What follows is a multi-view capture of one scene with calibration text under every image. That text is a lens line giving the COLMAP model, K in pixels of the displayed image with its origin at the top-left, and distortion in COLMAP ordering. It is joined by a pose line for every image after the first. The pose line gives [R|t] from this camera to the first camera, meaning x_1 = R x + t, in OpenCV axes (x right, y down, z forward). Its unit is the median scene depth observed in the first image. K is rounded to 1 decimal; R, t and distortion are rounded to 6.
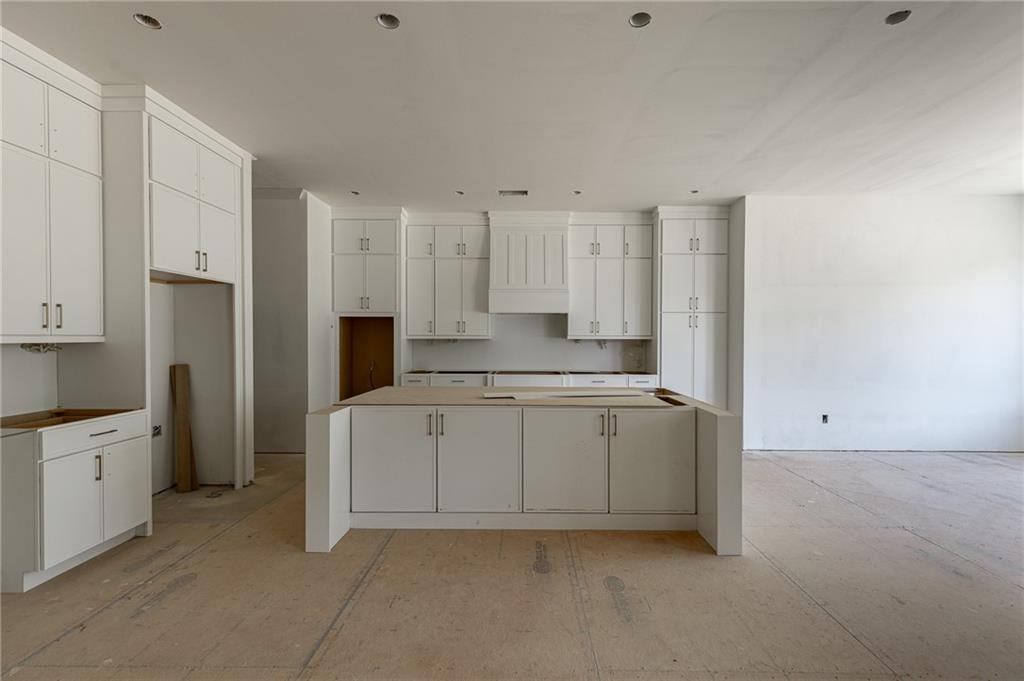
lens RADIAL K [[455.7, 0, 517.9], [0, 455.7, 341.2], [0, 0, 1]] dist [0.012543, -0.004393]
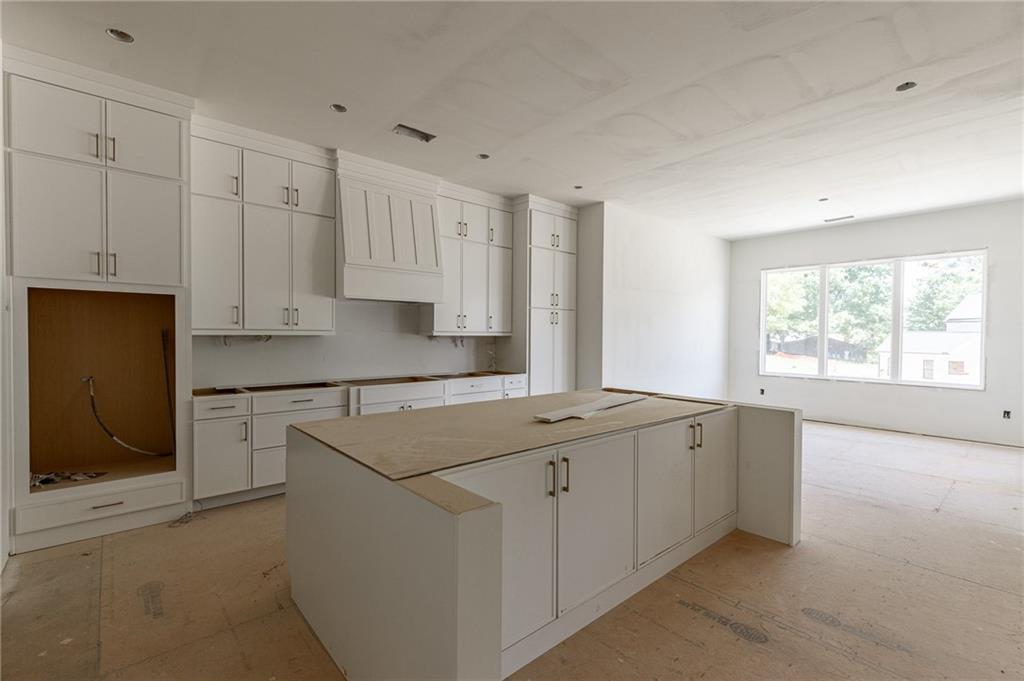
lens RADIAL K [[455.7, 0, 517.9], [0, 455.7, 341.2], [0, 0, 1]] dist [0.012543, -0.004393]
pose [[0.736818, -0.007877, 0.676045, -0.333295], [0.000852, 0.999942, 0.010722, -0.003320], [-0.676091, -0.007325, 0.736782, 0.308453]]
